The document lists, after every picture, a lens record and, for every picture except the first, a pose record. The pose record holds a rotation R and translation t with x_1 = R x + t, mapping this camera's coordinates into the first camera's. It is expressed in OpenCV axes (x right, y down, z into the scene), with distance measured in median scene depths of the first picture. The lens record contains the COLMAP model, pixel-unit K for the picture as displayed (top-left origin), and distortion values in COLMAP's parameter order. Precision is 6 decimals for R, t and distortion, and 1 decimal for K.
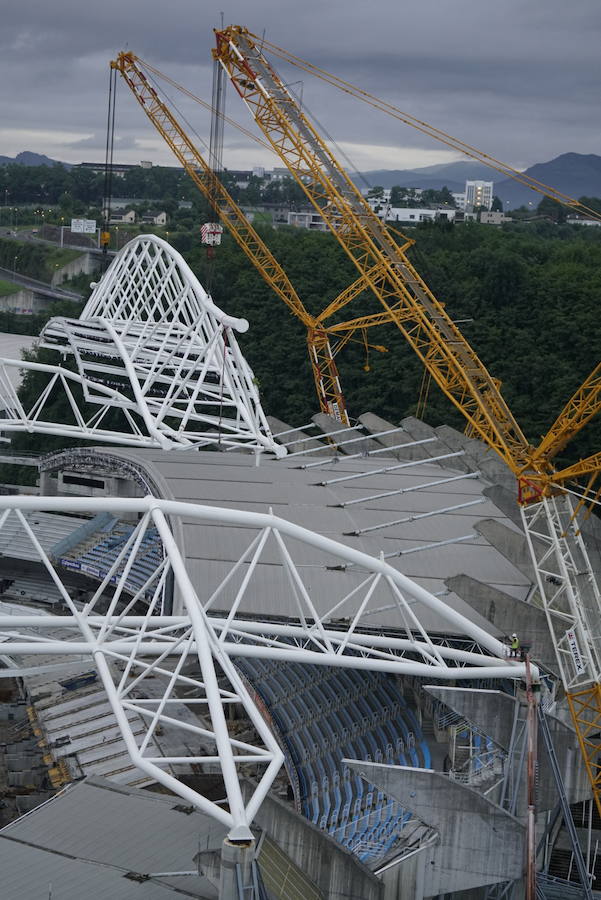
lens RADIAL K [[1818.8, 0, 296.9], [0, 1818.8, 394.6], [0, 0, 1]] dist [-0.041348, 0.000000]
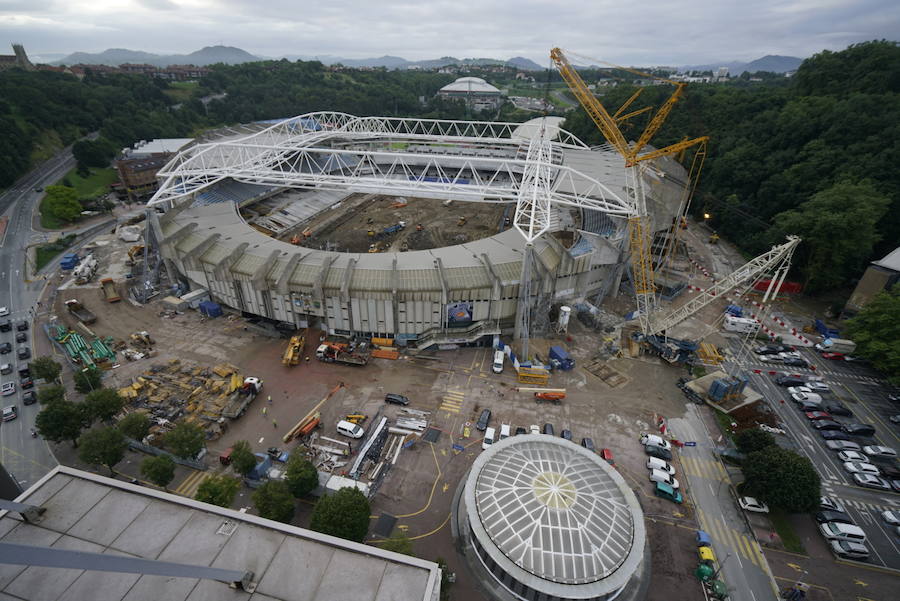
lens RADIAL K [[402.9, 0, 442.9], [0, 402.9, 301.9], [0, 0, 1]] dist [-0.006248, 0.004041]
pose [[0.889733, 0.185740, -0.416984, 0.158988], [-0.011205, 0.922086, 0.386823, 0.000531], [0.456344, -0.339497, 0.822491, 0.044629]]
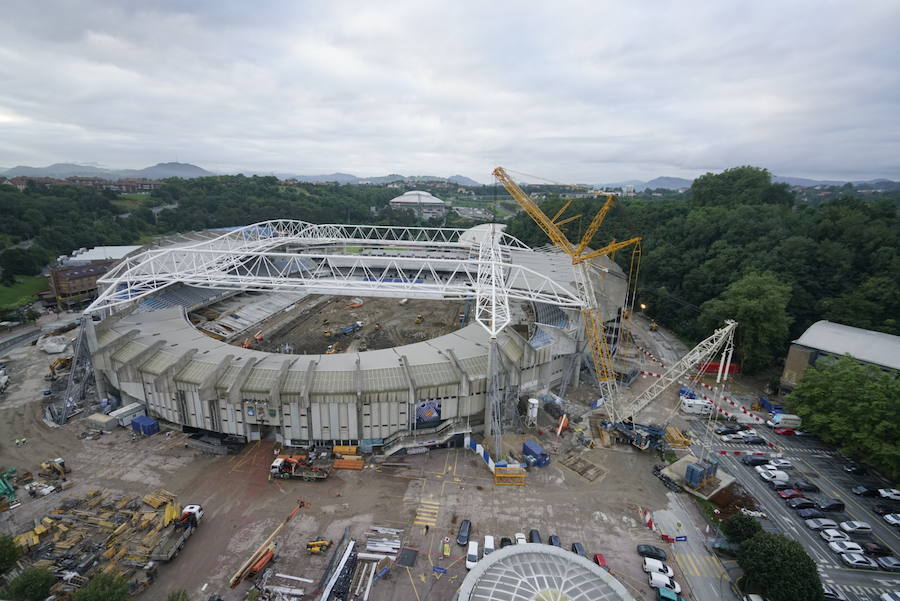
lens RADIAL K [[402.9, 0, 444.3], [0, 402.9, 302.0], [0, 0, 1]] dist [-0.006248, 0.004041]
pose [[0.941566, 0.053914, -0.332486, 0.133270], [-0.002164, 0.988055, 0.154089, 0.004677], [0.336822, -0.144365, 0.930435, 0.038652]]
